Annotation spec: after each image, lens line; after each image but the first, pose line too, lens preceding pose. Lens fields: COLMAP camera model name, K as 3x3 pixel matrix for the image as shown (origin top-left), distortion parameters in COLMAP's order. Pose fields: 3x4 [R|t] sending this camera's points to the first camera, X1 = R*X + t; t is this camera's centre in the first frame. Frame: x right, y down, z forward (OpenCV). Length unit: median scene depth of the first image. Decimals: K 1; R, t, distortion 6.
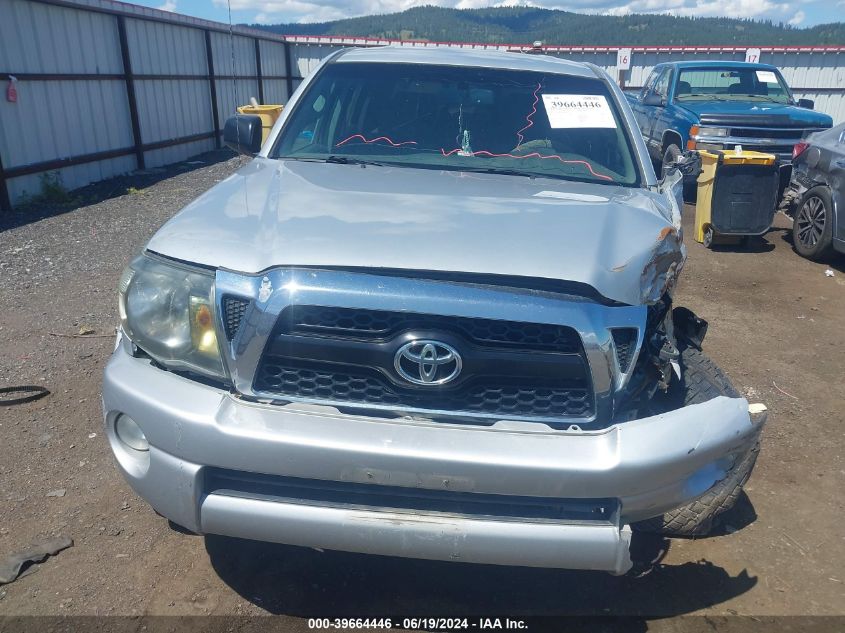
lens RADIAL K [[669.4, 0, 424.9], [0, 669.4, 314.6], [0, 0, 1]] dist [-0.002589, -0.003817]
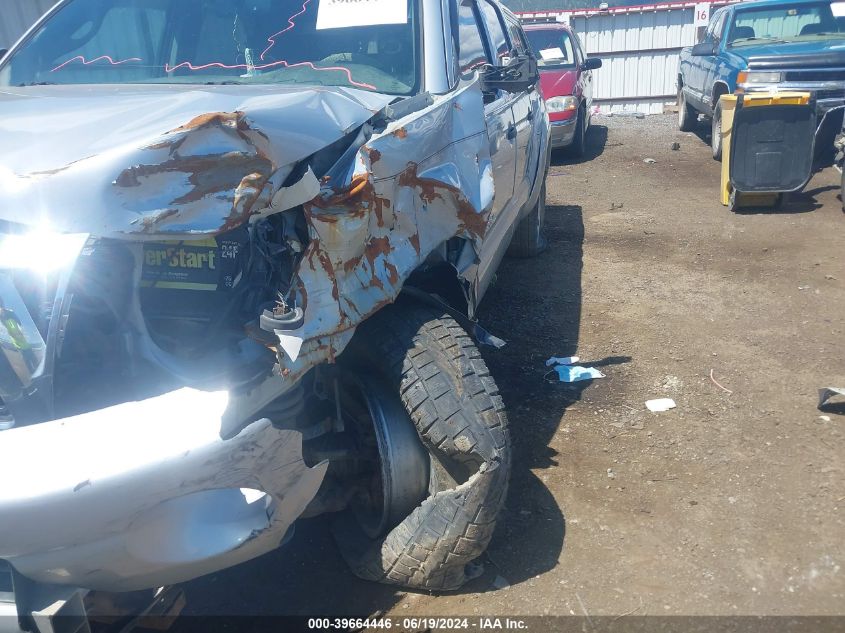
lens RADIAL K [[669.4, 0, 421.5], [0, 669.4, 316.7], [0, 0, 1]] dist [-0.002589, -0.003817]
pose [[0.987010, -0.010538, -0.160312, 0.171335], [0.013451, 0.999763, 0.017095, 0.012884], [0.160093, -0.019030, 0.986918, 0.111286]]
